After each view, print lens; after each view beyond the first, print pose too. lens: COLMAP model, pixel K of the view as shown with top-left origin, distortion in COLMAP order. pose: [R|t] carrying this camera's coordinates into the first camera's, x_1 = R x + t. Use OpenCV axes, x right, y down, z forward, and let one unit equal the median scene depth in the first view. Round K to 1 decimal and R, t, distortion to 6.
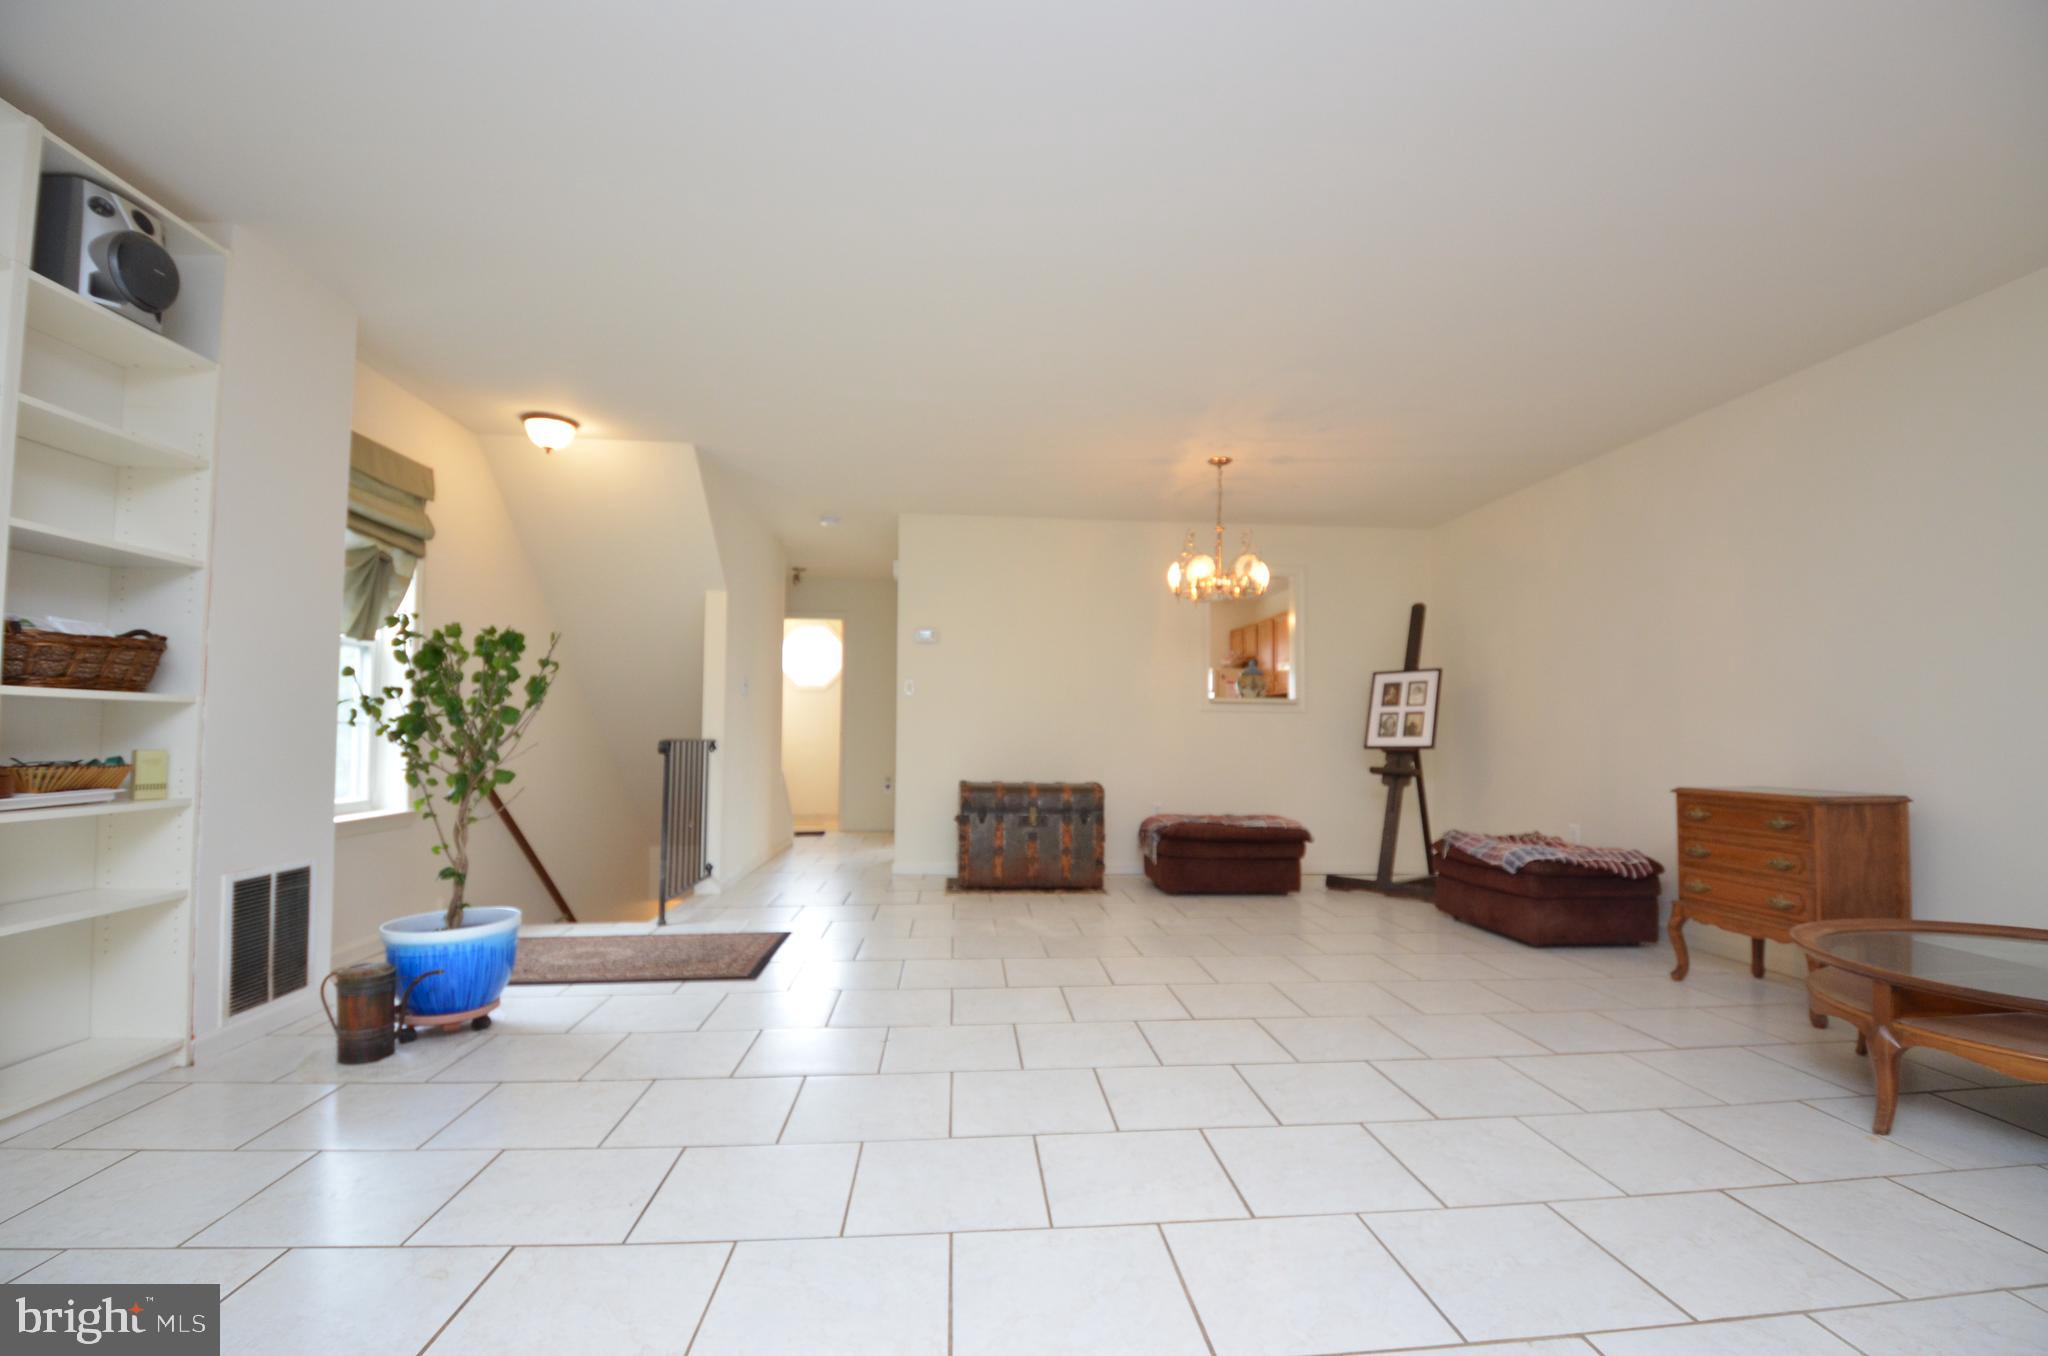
lens RADIAL K [[901.6, 0, 1037.1], [0, 901.6, 690.7], [0, 0, 1]] dist [0.039371, -0.040291]
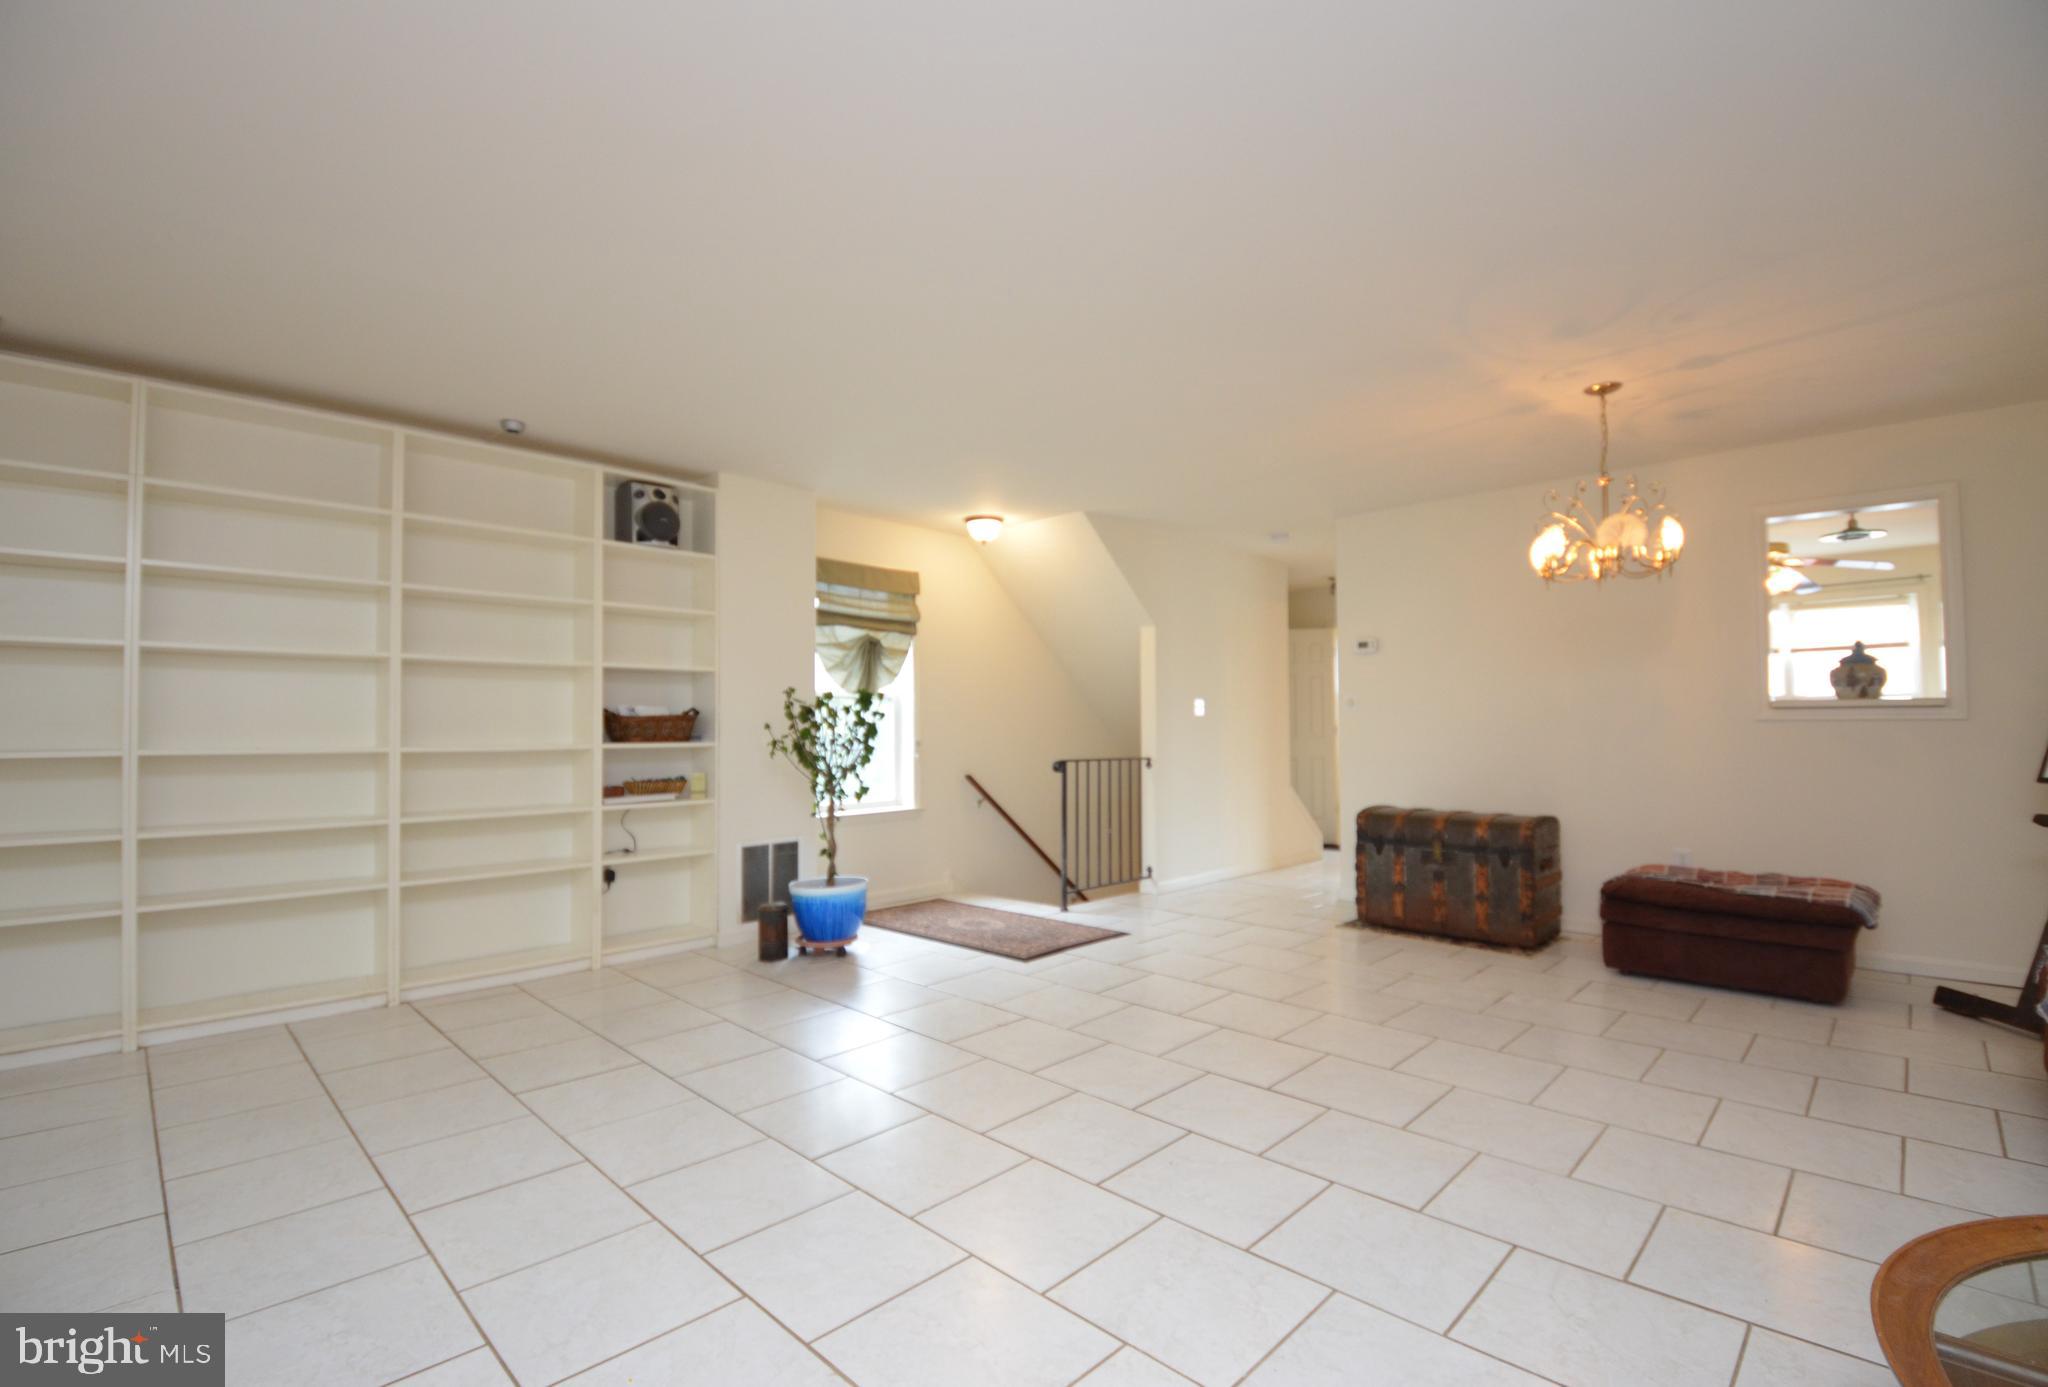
lens RADIAL K [[918.3, 0, 993.6], [0, 918.3, 707.4], [0, 0, 1]] dist [0.024189, -0.037552]
pose [[0.631103, -0.032064, -0.775036, 0.459109], [0.048141, 0.998838, -0.002122, -0.018194], [0.774204, -0.035972, 0.631913, 0.140873]]
